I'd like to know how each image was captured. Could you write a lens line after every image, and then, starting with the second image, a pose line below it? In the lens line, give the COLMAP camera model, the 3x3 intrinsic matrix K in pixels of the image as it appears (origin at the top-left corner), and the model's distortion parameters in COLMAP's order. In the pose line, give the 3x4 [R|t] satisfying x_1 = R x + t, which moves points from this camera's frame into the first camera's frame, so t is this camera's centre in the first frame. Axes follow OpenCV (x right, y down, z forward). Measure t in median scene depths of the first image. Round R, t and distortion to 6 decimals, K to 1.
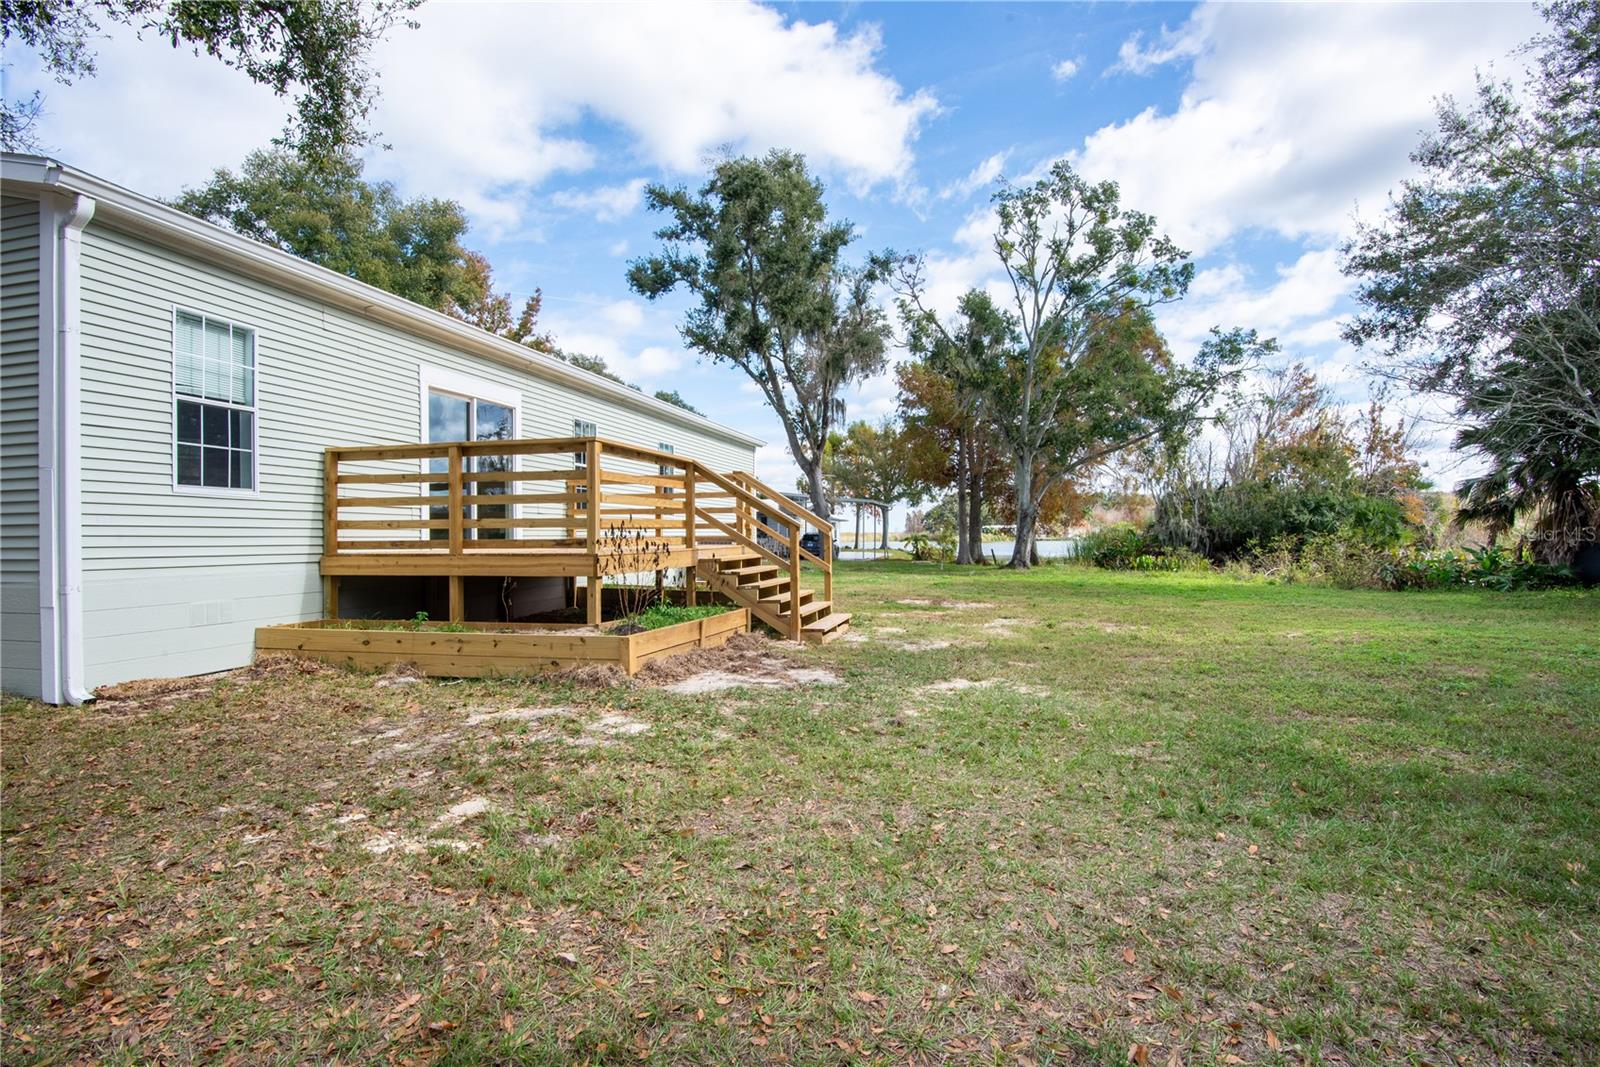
lens RADIAL K [[802.1, 0, 811.3], [0, 802.1, 539.9], [0, 0, 1]] dist [-0.005614, 0.002530]
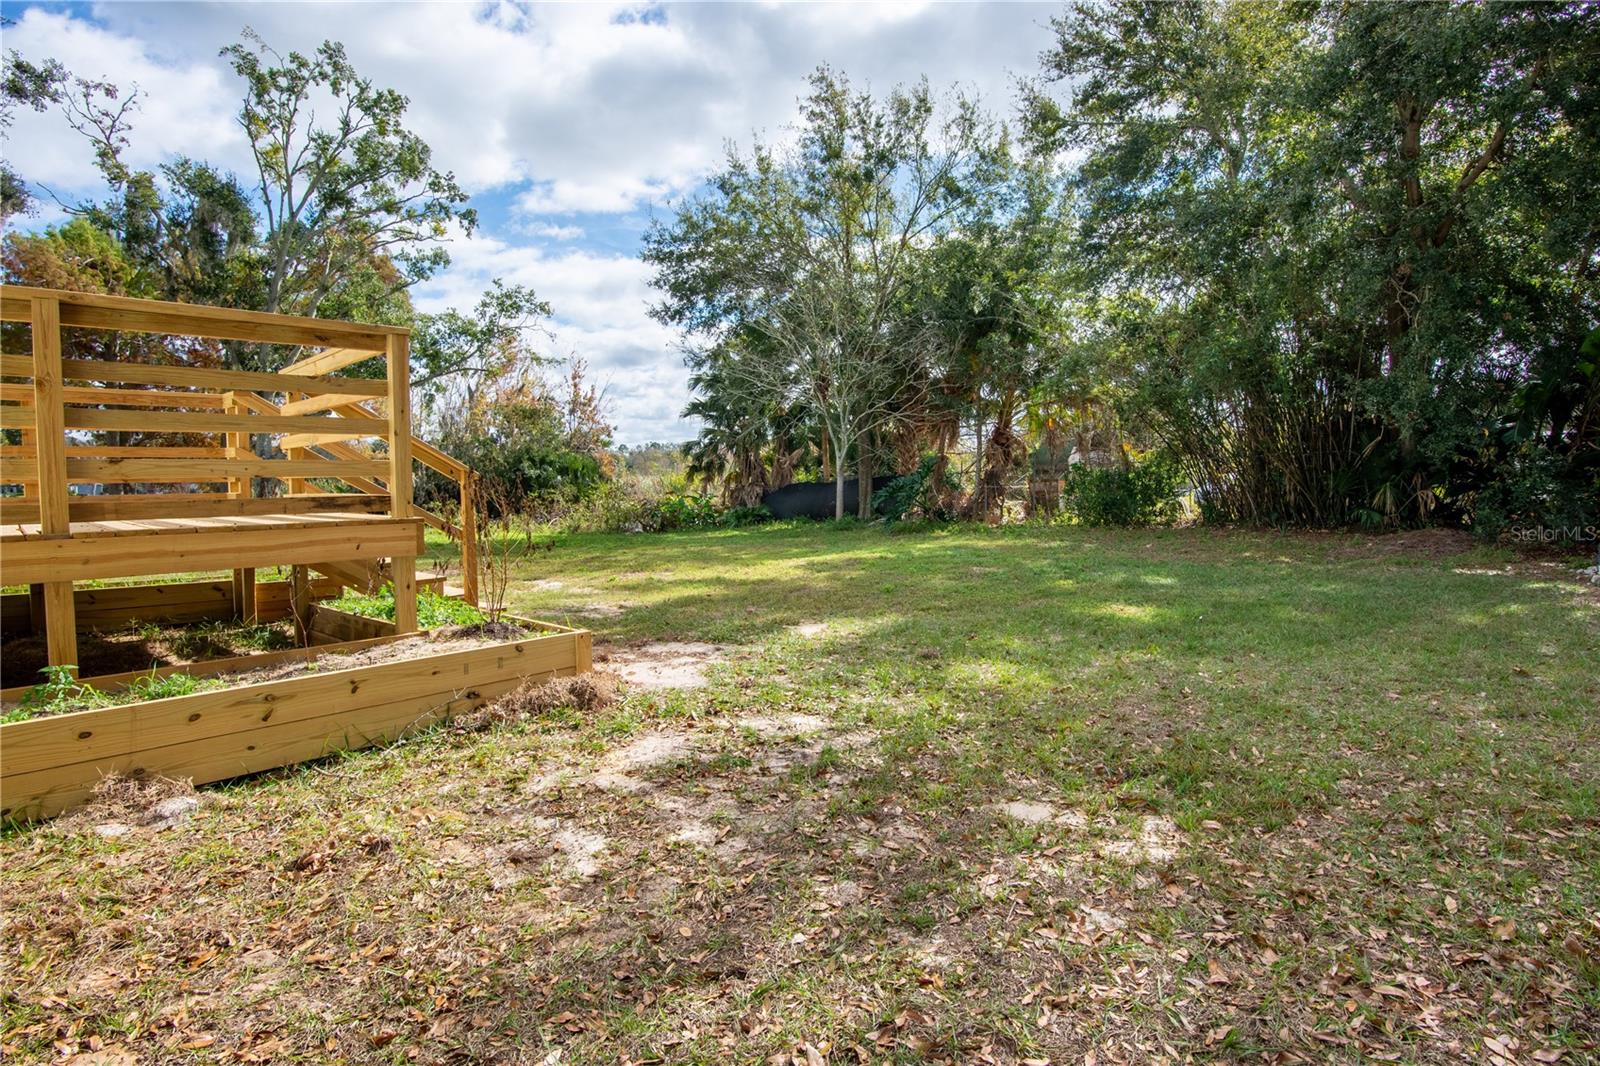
lens RADIAL K [[802.1, 0, 914.4], [0, 802.1, 488.4], [0, 0, 1]] dist [-0.005614, 0.002530]
pose [[0.500145, -0.015587, 0.865801, -0.106070], [0.022118, 0.999742, 0.005221, -0.000070], [-0.865659, 0.016538, 0.500360, 0.061762]]
